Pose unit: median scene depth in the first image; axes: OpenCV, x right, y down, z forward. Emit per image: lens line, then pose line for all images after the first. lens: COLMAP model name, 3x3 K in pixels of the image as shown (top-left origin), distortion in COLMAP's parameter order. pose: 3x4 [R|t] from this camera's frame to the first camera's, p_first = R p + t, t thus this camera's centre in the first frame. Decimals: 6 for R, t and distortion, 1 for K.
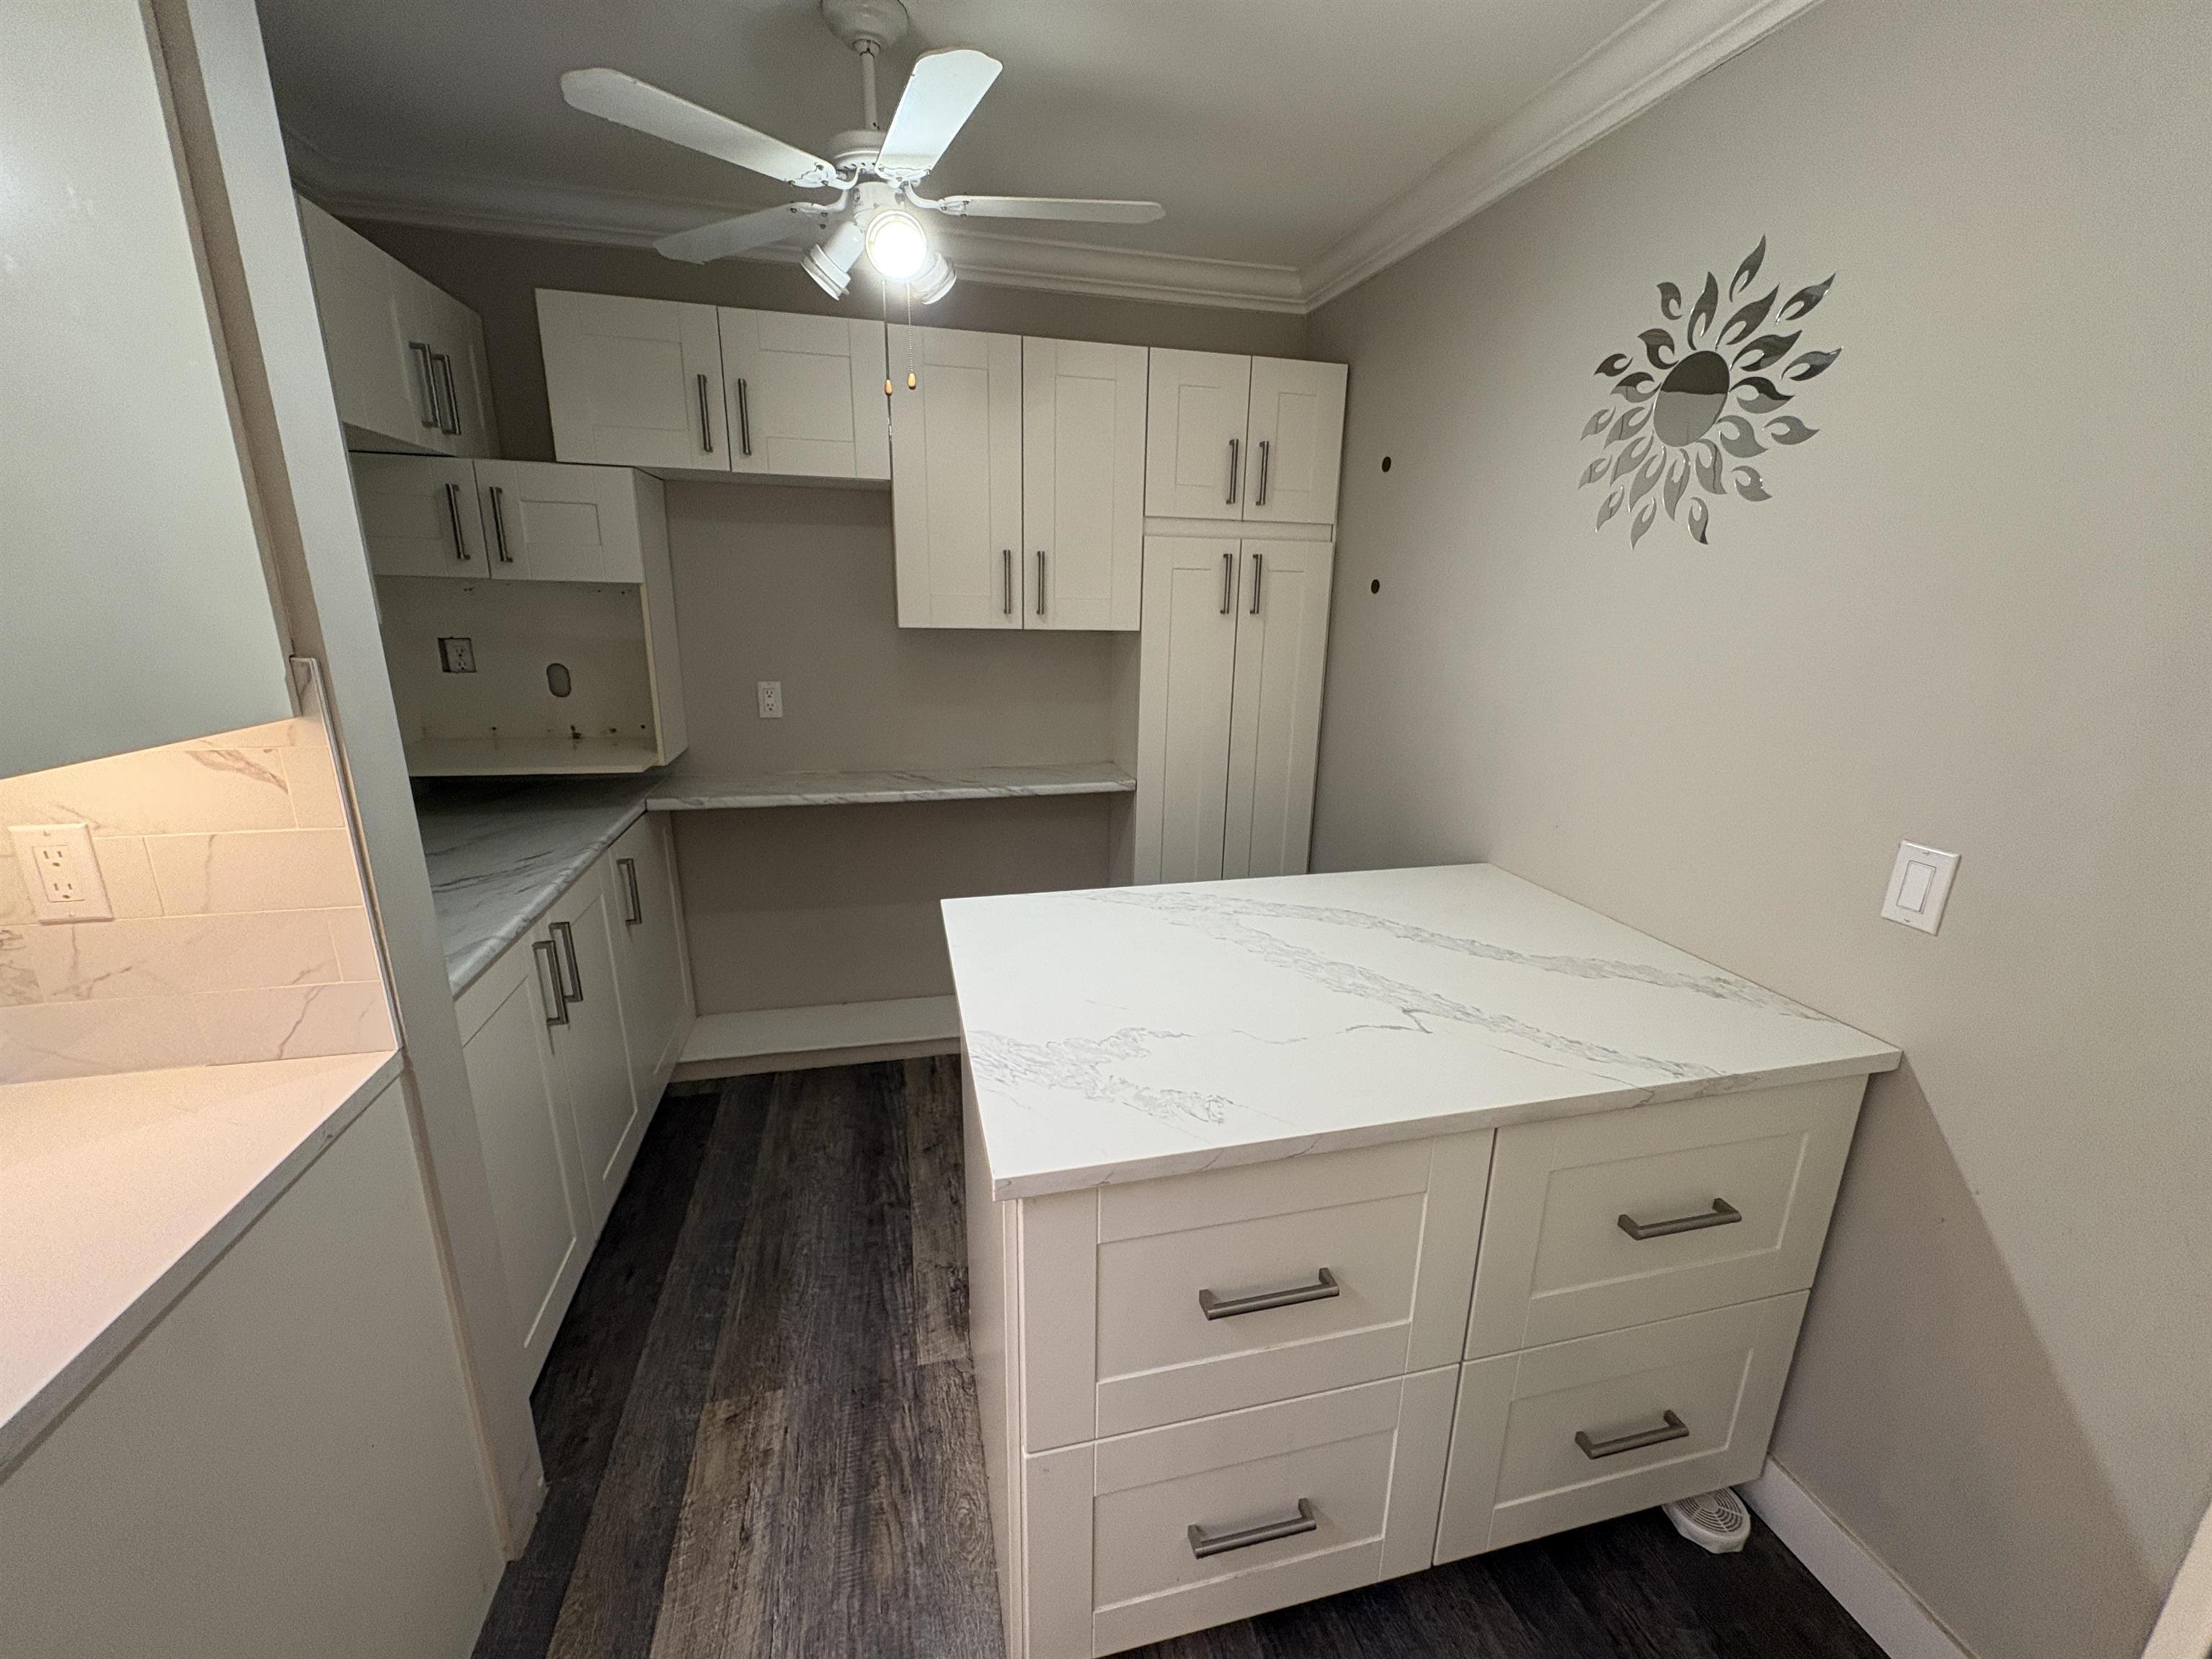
lens RADIAL K [[879.6, 0, 1103.3], [0, 879.6, 829.8], [0, 0, 1]] dist [0.000406, -0.000061]
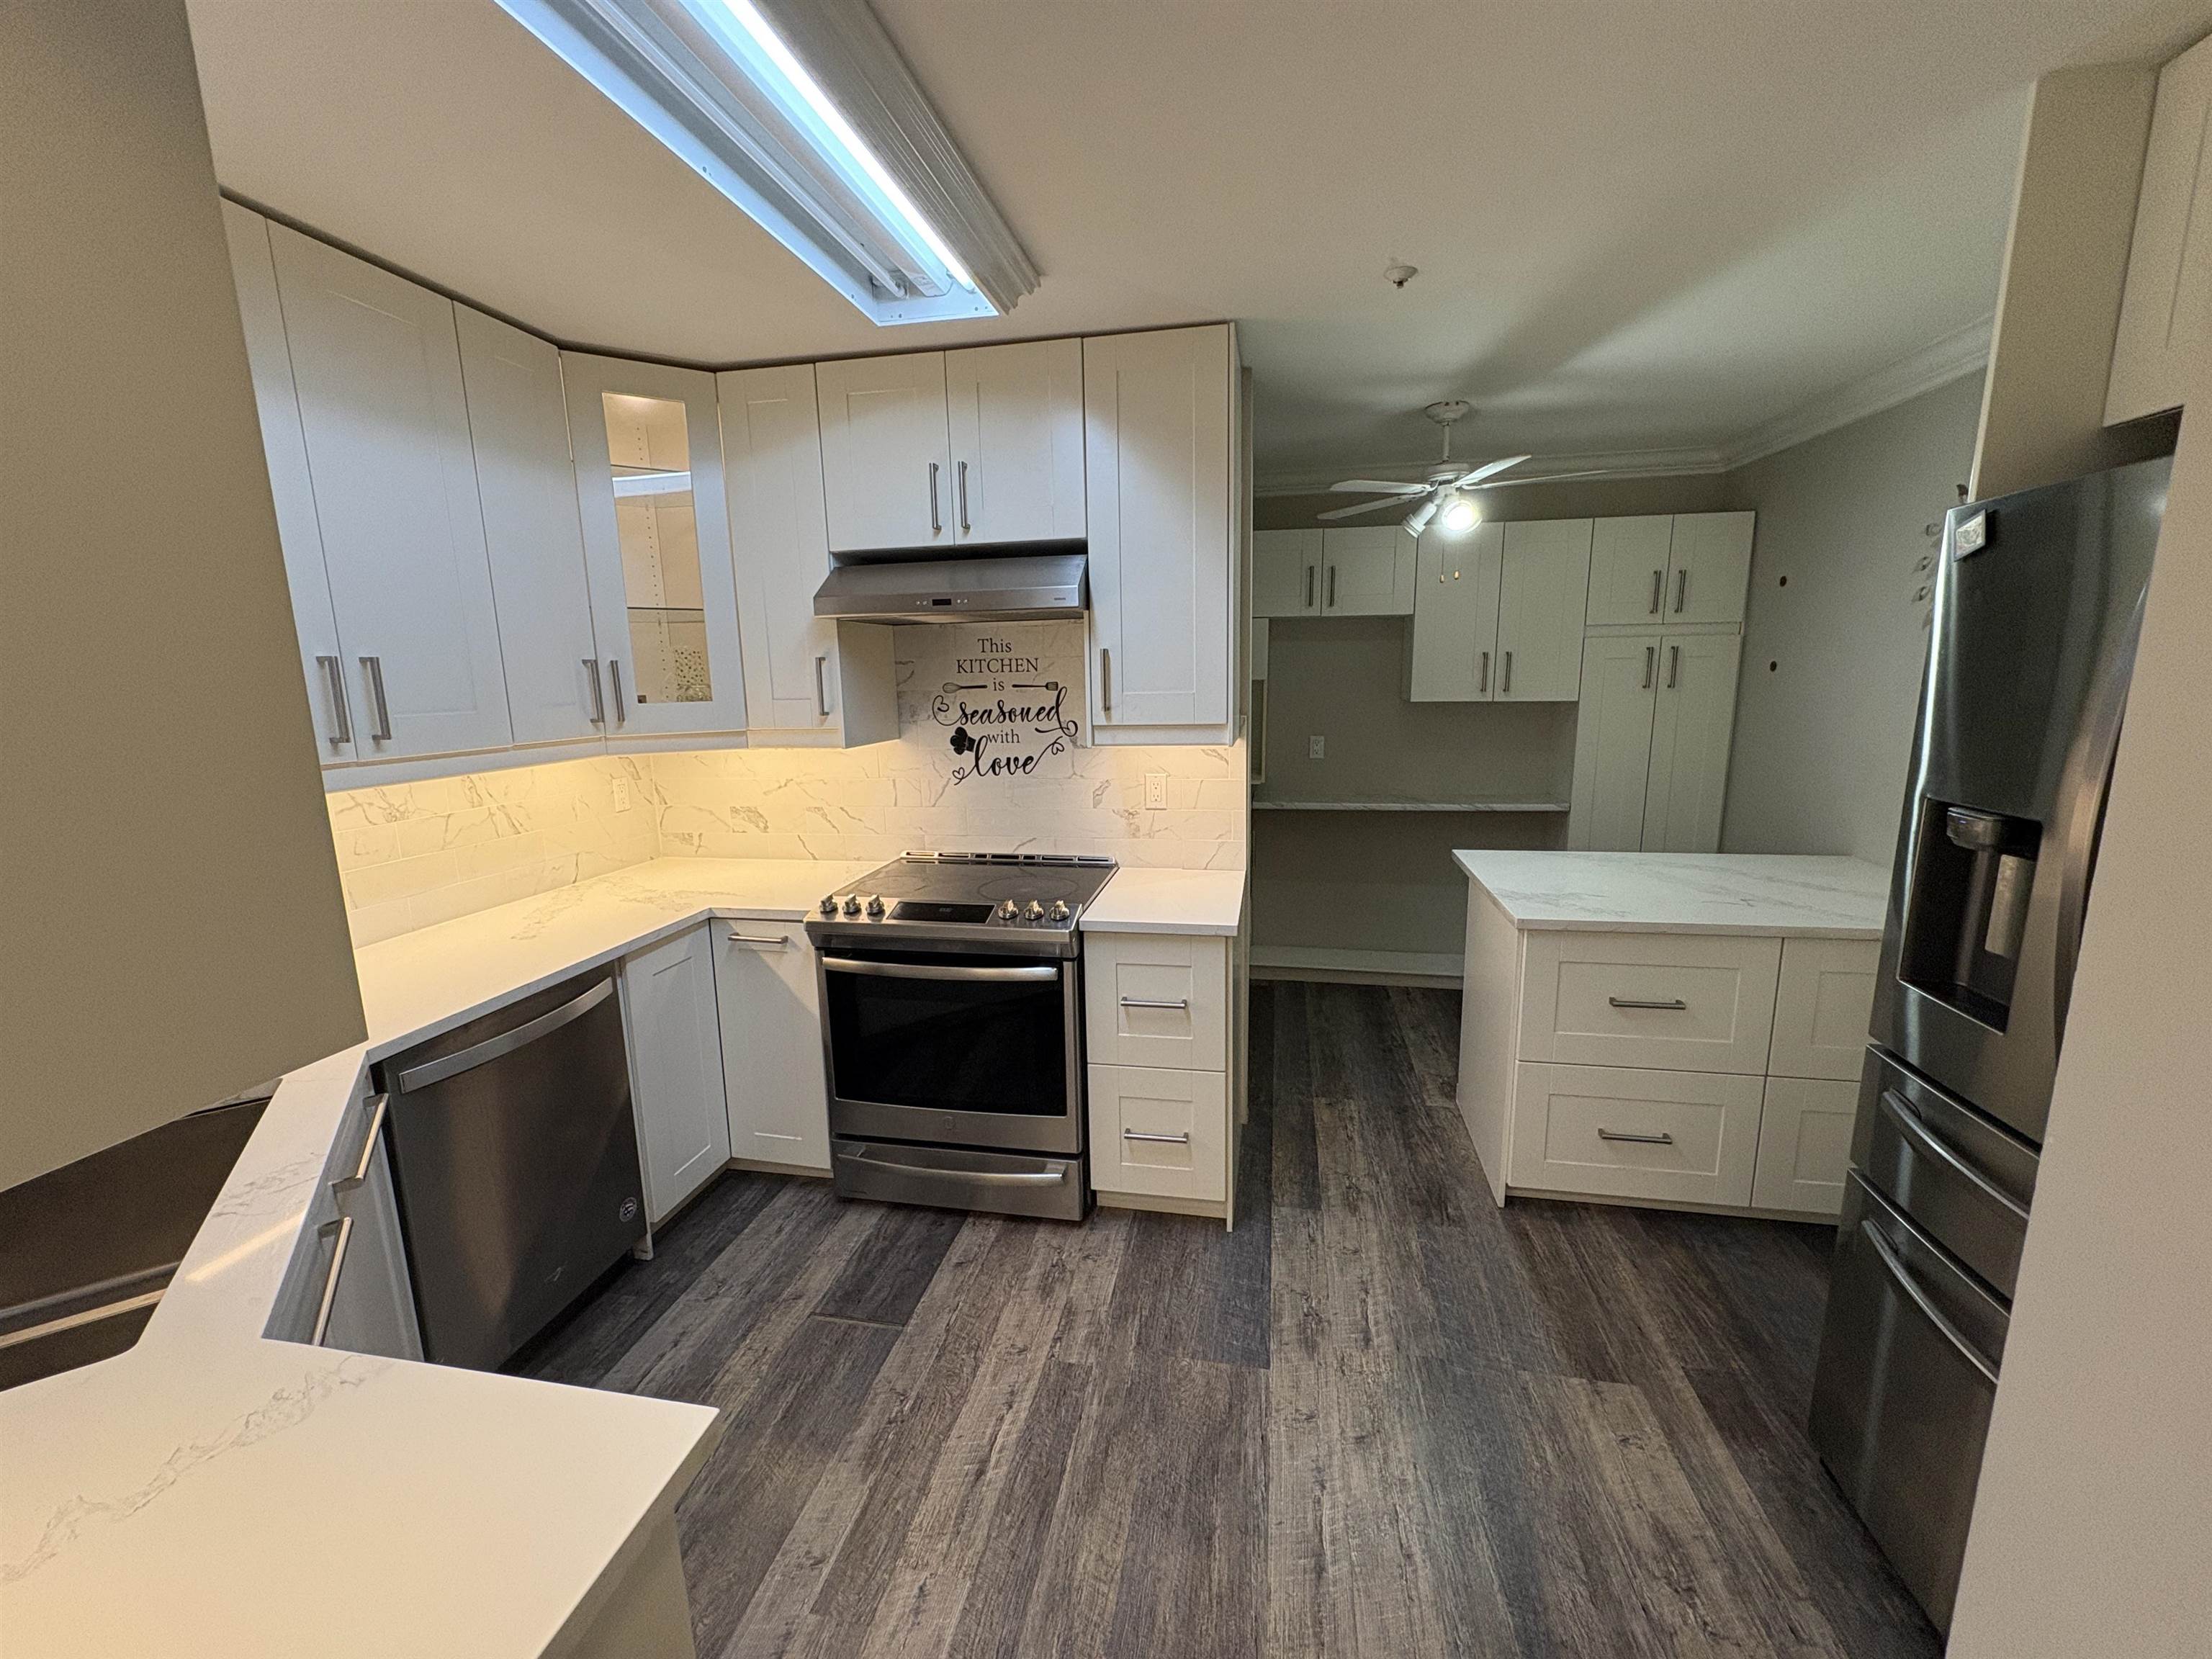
lens RADIAL K [[879.6, 0, 1103.3], [0, 879.6, 829.8], [0, 0, 1]] dist [0.000406, -0.000061]
pose [[0.907856, 0.043241, -0.417047, -0.078573], [-0.077985, 0.994726, -0.066625, 0.202759], [0.411966, 0.093009, 0.906440, -0.881766]]
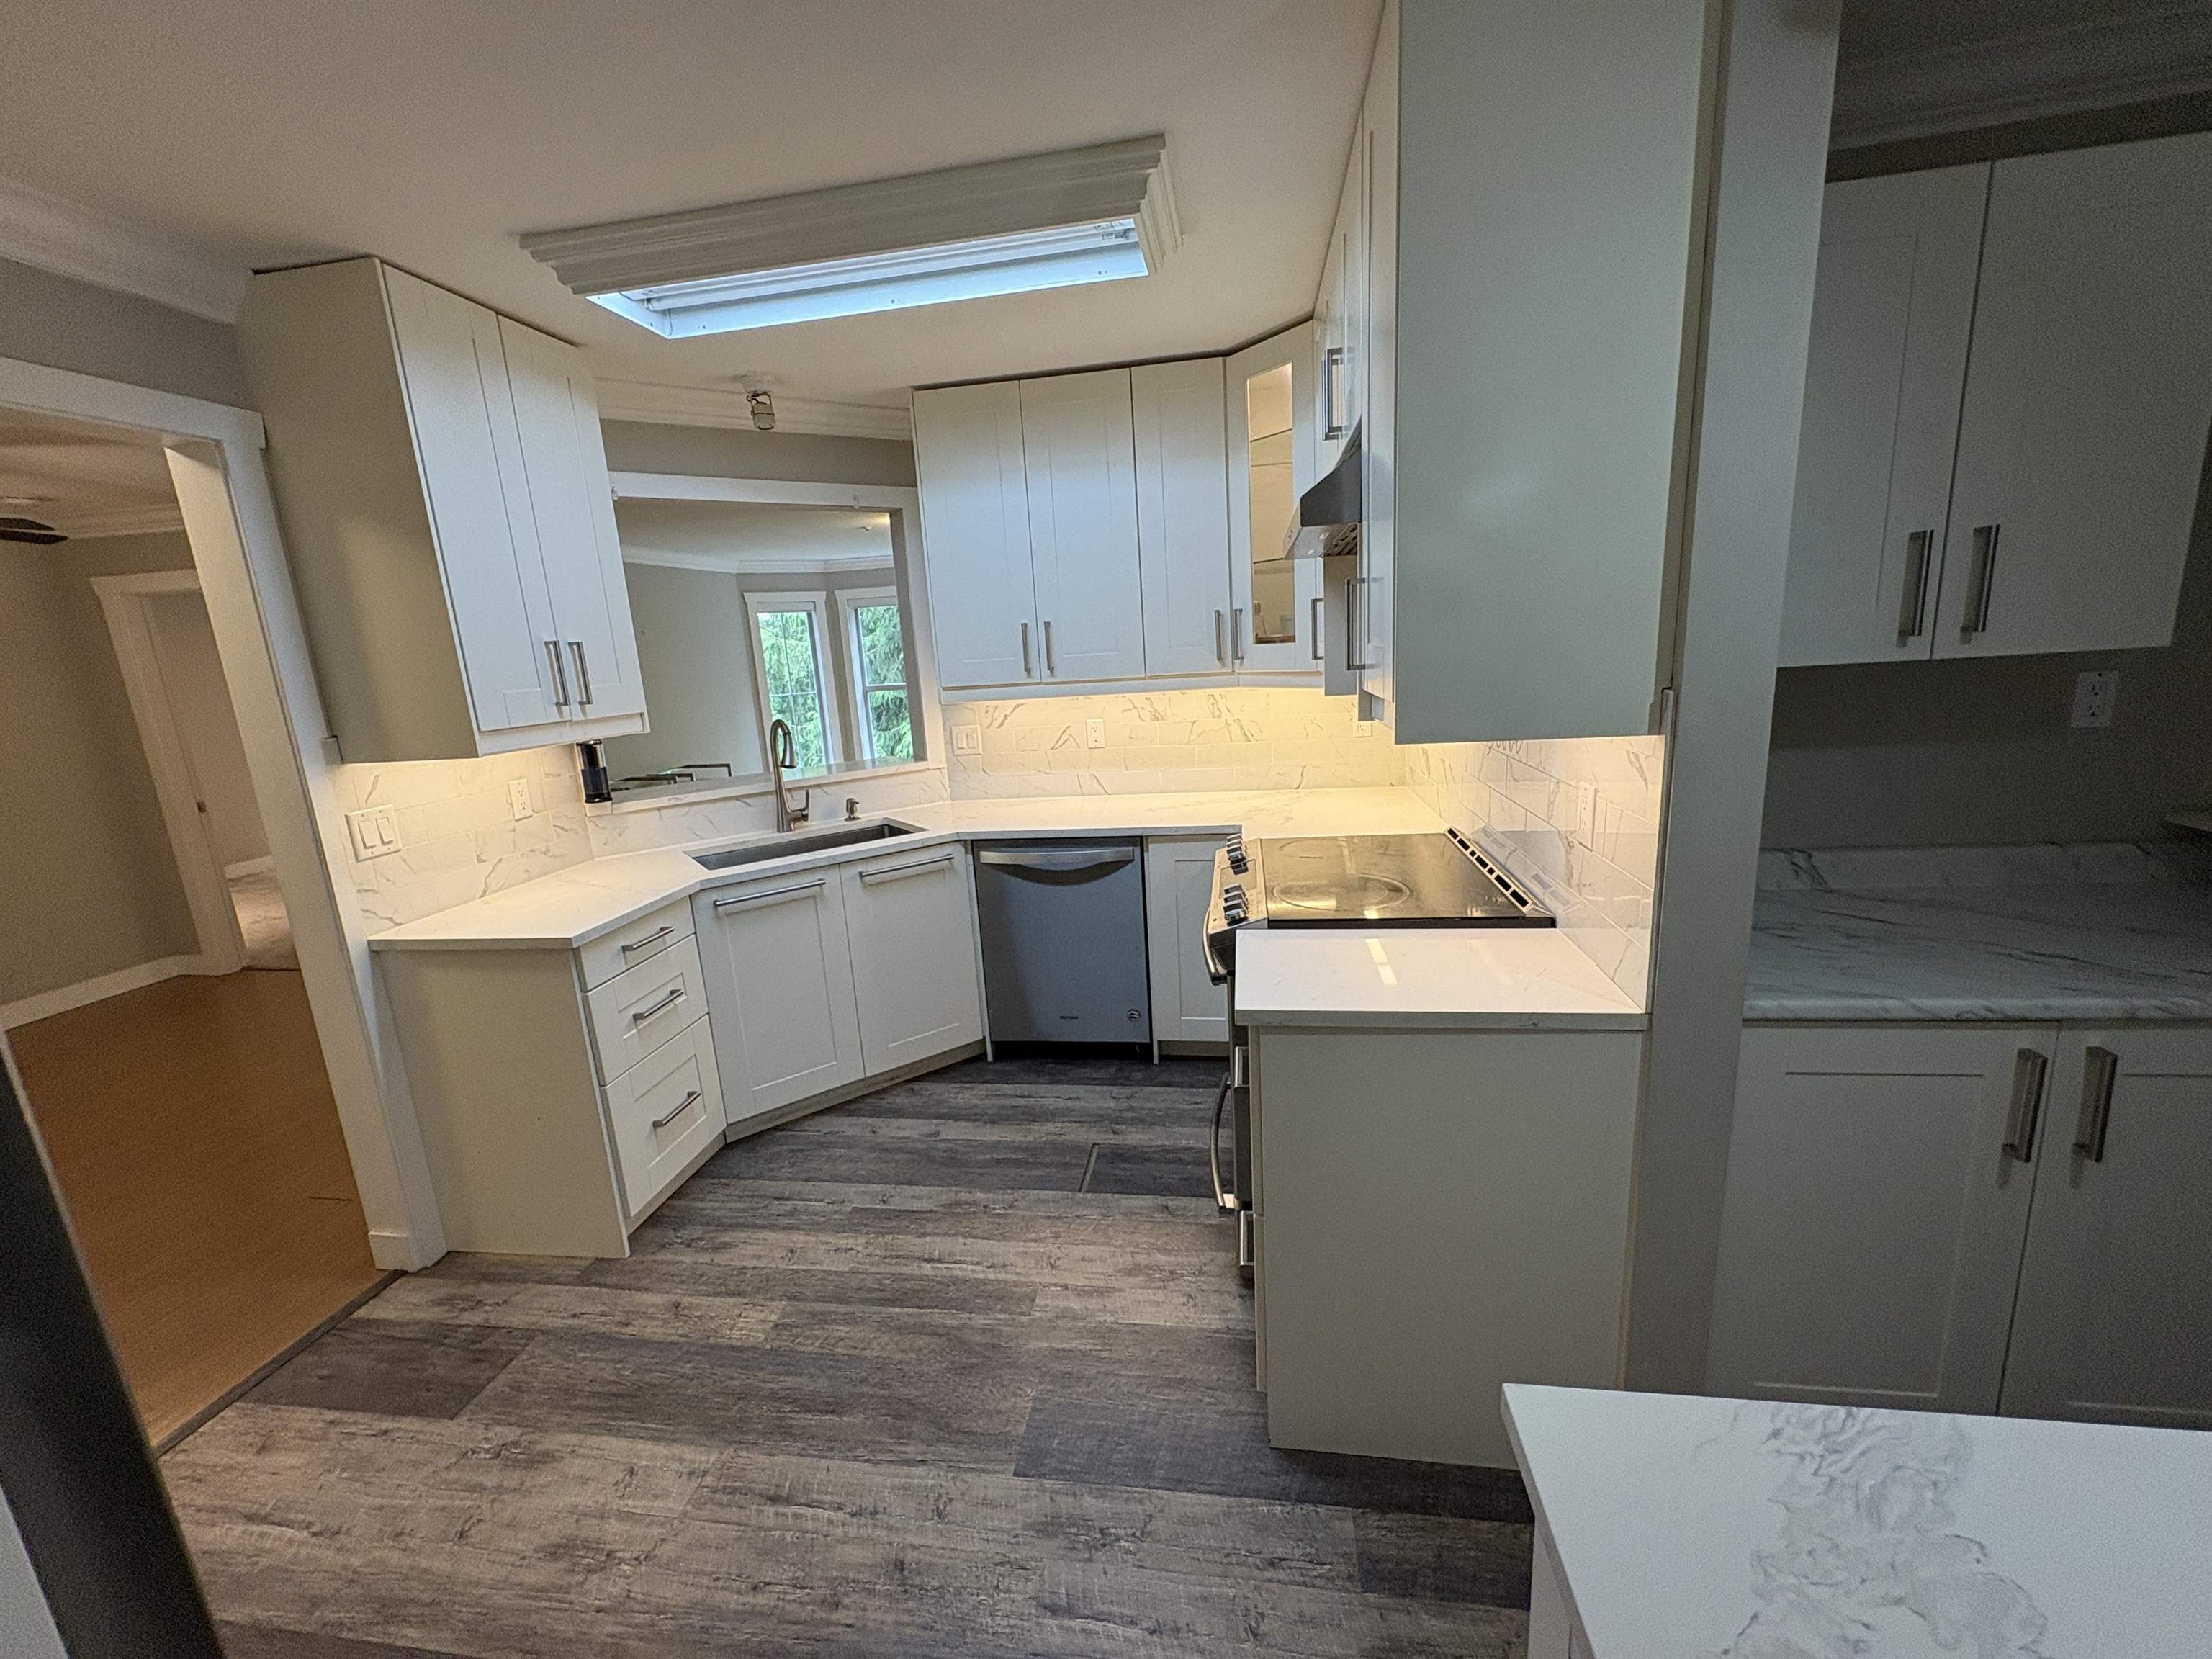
lens RADIAL K [[879.6, 0, 1103.3], [0, 879.6, 829.8], [0, 0, 1]] dist [0.000406, -0.000061]
pose [[-0.385260, 0.201476, -0.900546, 0.318649], [-0.185655, 0.938999, 0.289504, -0.120294], [0.903940, 0.278725, -0.324353, 0.394001]]
